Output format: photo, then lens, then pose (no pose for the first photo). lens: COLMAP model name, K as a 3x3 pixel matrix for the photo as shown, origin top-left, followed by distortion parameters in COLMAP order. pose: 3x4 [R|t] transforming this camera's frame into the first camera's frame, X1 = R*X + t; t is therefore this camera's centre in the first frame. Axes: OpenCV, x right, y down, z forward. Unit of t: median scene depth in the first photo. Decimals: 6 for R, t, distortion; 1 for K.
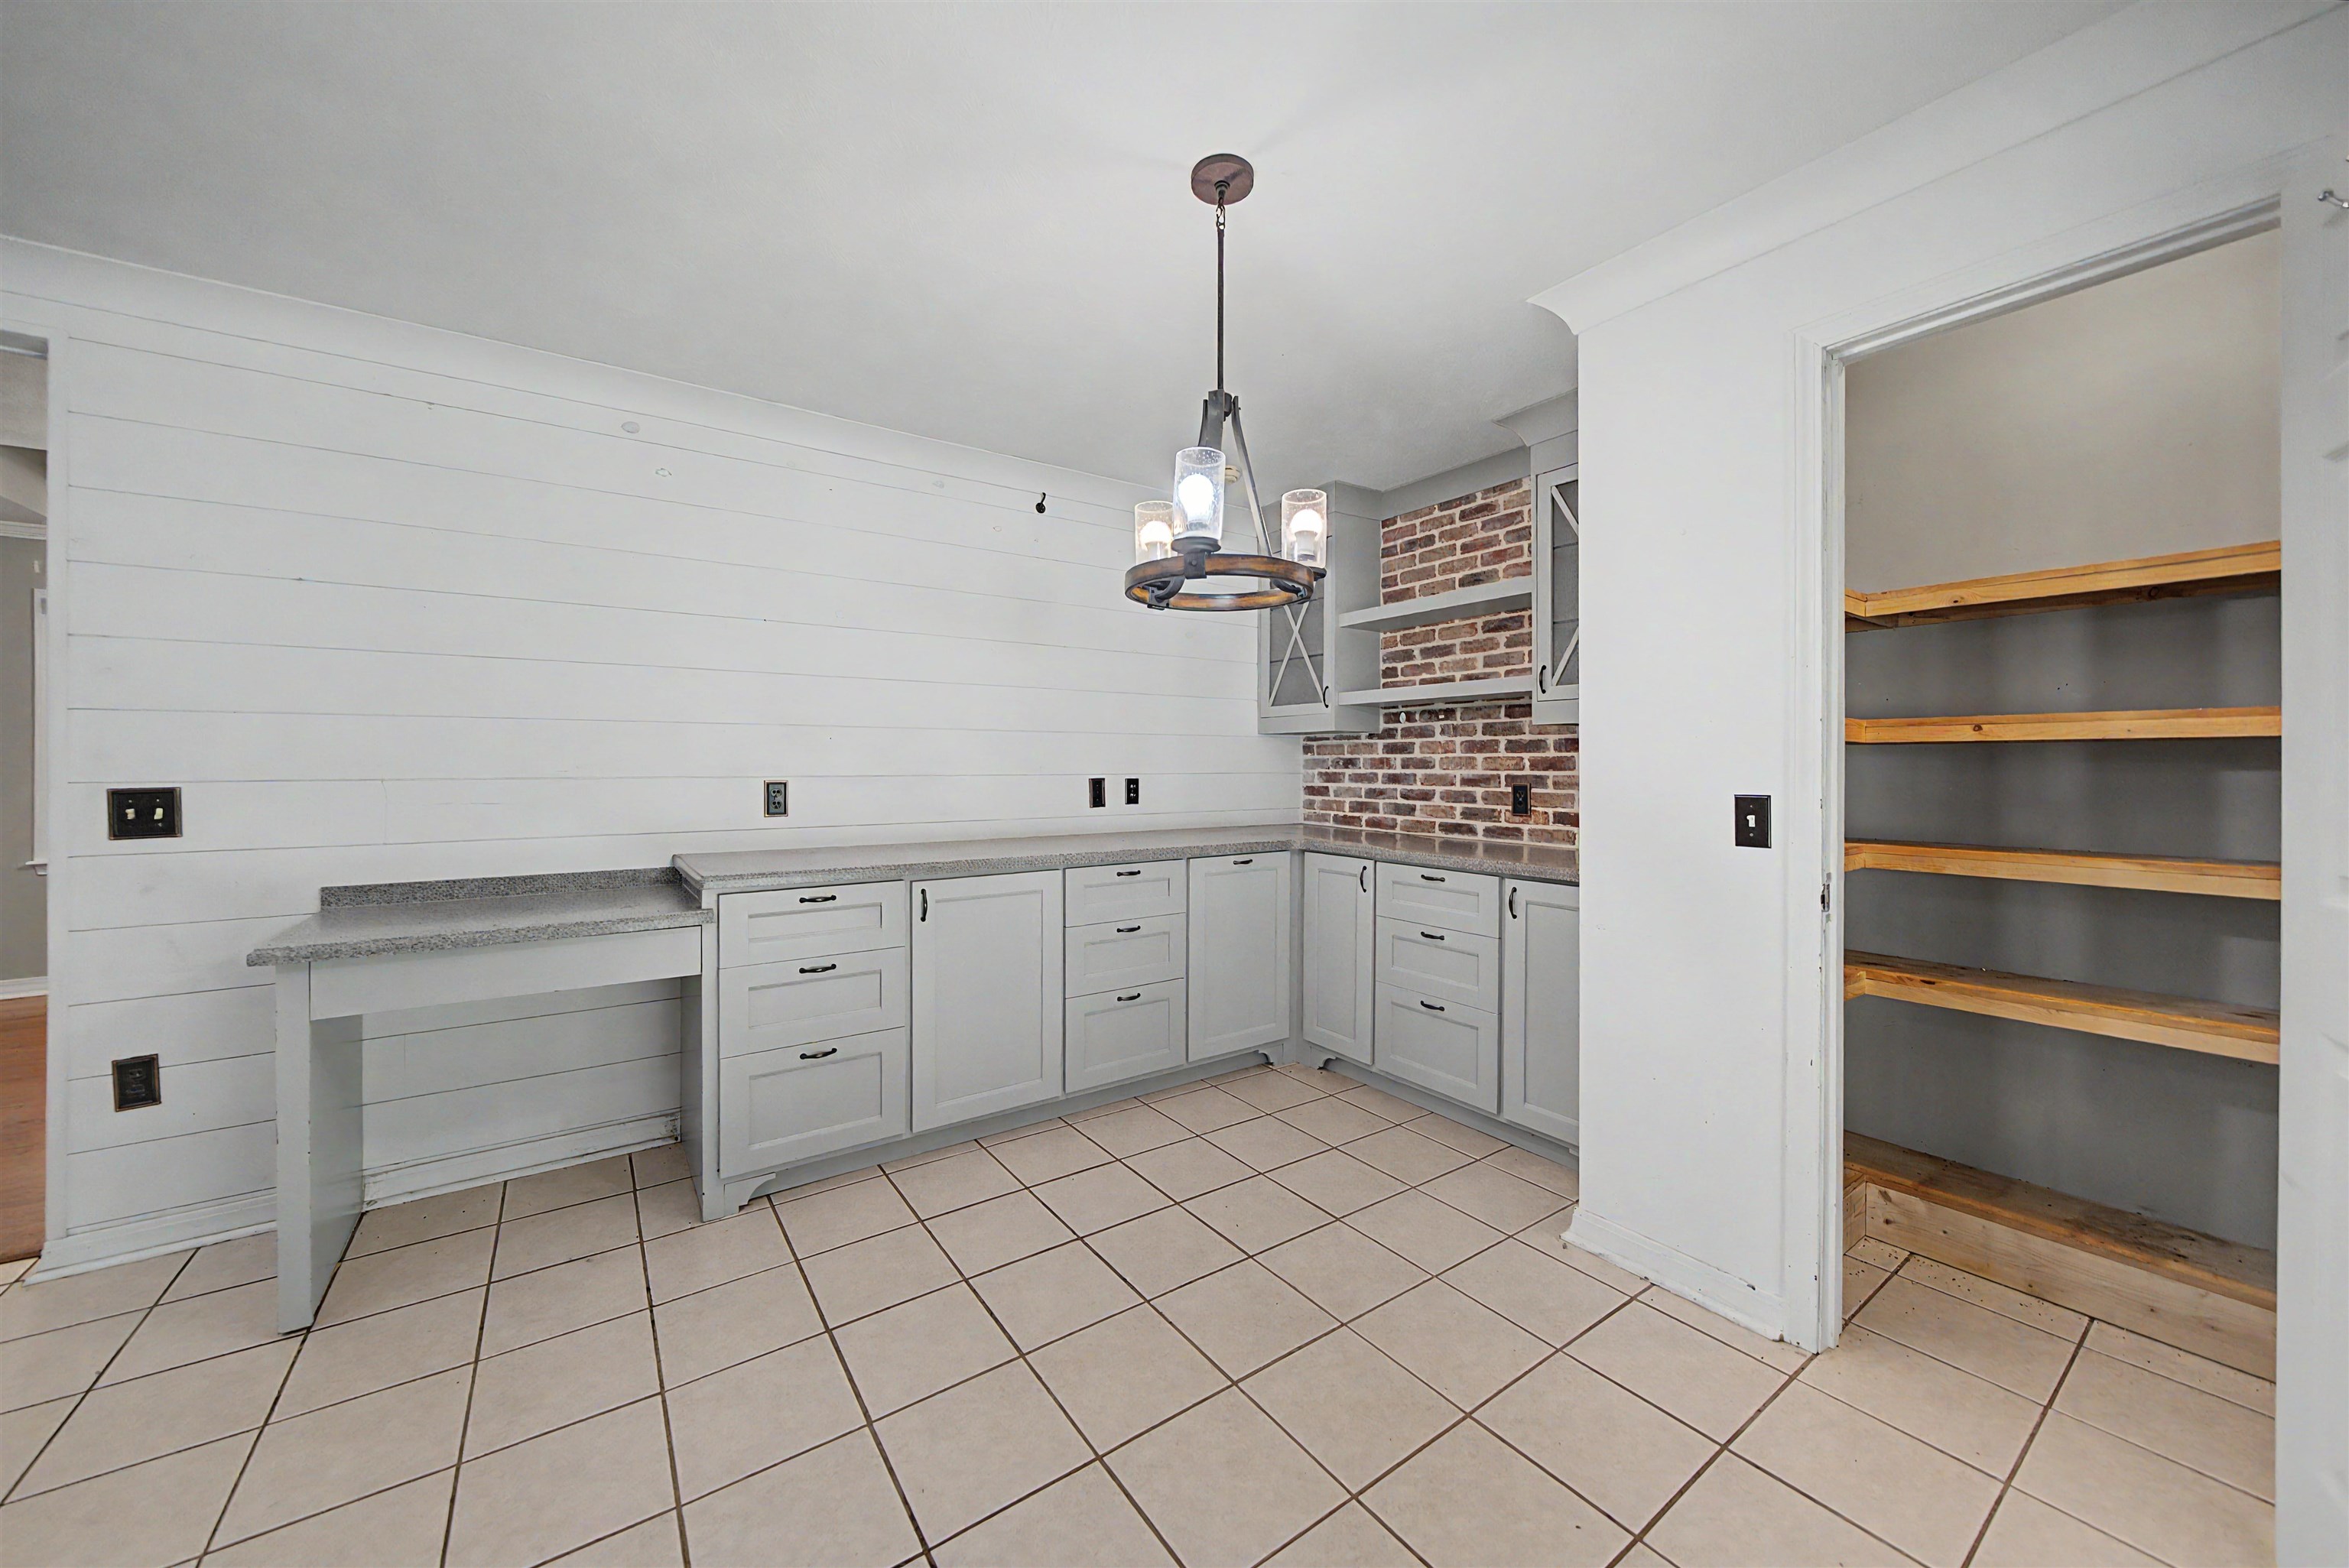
lens RADIAL K [[846.2, 0, 1148.3], [0, 846.2, 771.6], [0, 0, 1]] dist [-0.000320, -0.000366]
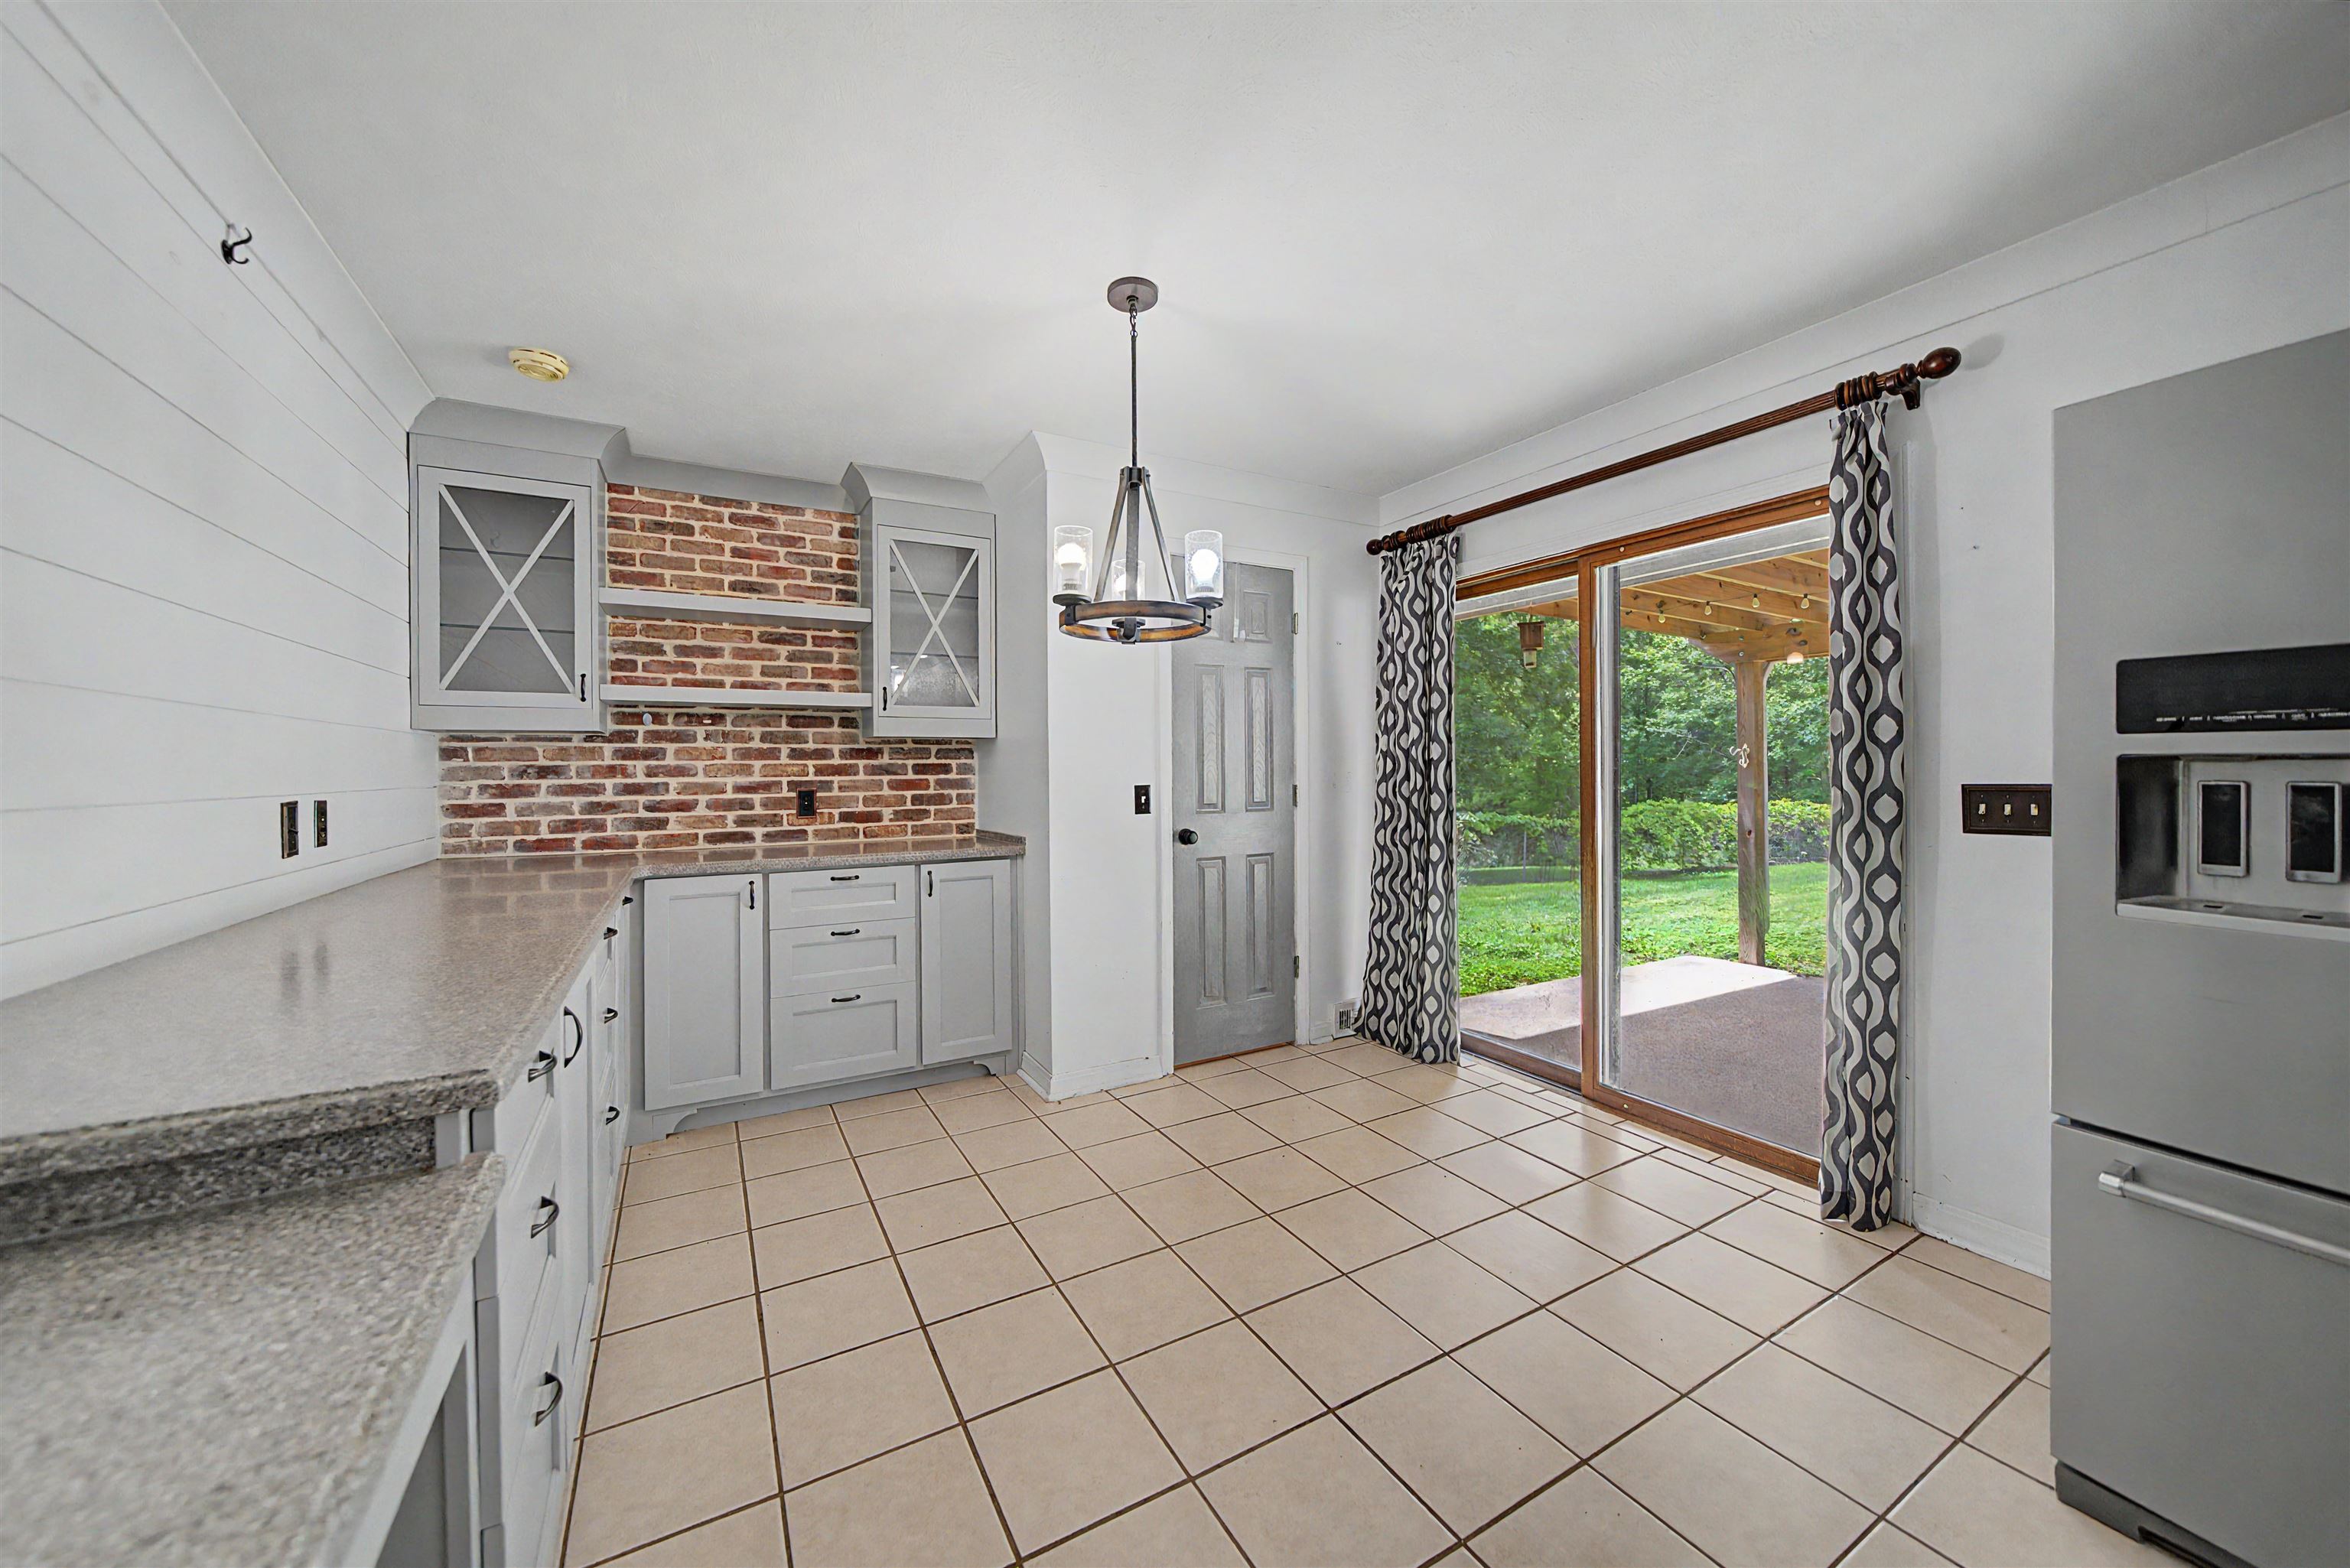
lens RADIAL K [[835.0, 0, 1159.8], [0, 835.0, 784.1], [0, 0, 1]] dist [-0.000974, -0.000138]
pose [[0.101058, -0.021135, 0.994656, -0.536876], [0.018108, 0.999648, 0.019402, -0.003913], [-0.994716, 0.016051, 0.101405, 0.404598]]
